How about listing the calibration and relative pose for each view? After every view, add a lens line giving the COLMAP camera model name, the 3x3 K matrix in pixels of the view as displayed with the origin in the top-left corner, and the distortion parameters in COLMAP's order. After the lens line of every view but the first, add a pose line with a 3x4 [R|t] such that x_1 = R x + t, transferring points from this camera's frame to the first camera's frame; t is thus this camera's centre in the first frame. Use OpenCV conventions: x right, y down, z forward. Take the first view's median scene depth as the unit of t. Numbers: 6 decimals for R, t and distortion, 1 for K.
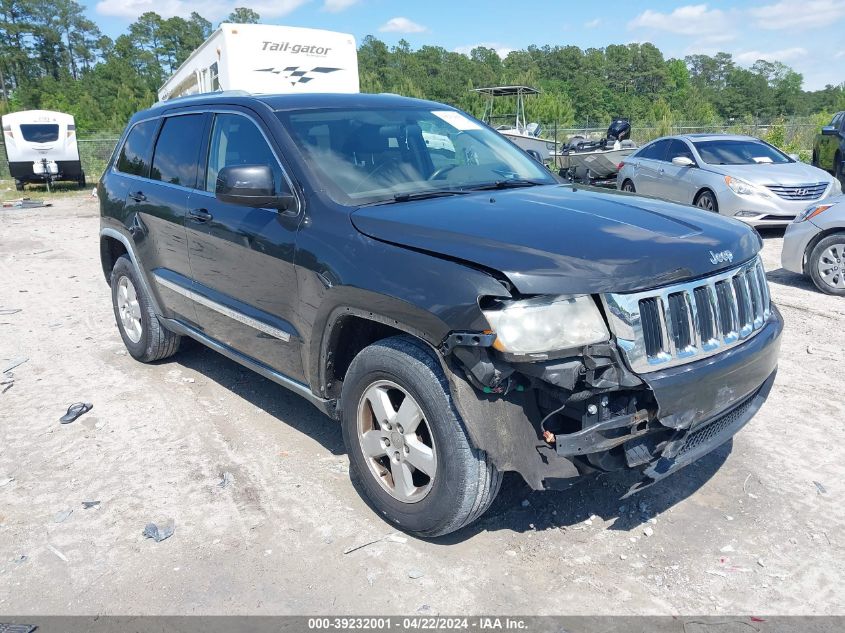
lens RADIAL K [[668.4, 0, 422.5], [0, 668.4, 333.8], [0, 0, 1]] dist [0.015580, -0.021589]
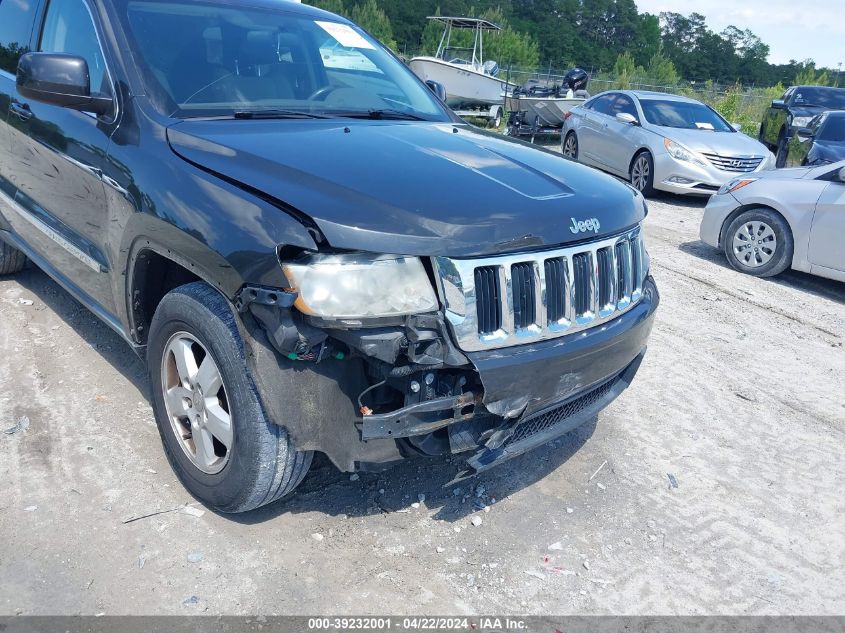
lens RADIAL K [[668.3, 0, 421.1], [0, 668.3, 332.6], [0, 0, 1]] dist [0.003167, -0.001968]
pose [[0.992520, 0.087577, 0.085058, 0.164207], [-0.095176, 0.991400, 0.089825, -0.033253], [-0.076460, -0.097249, 0.992319, 0.130649]]
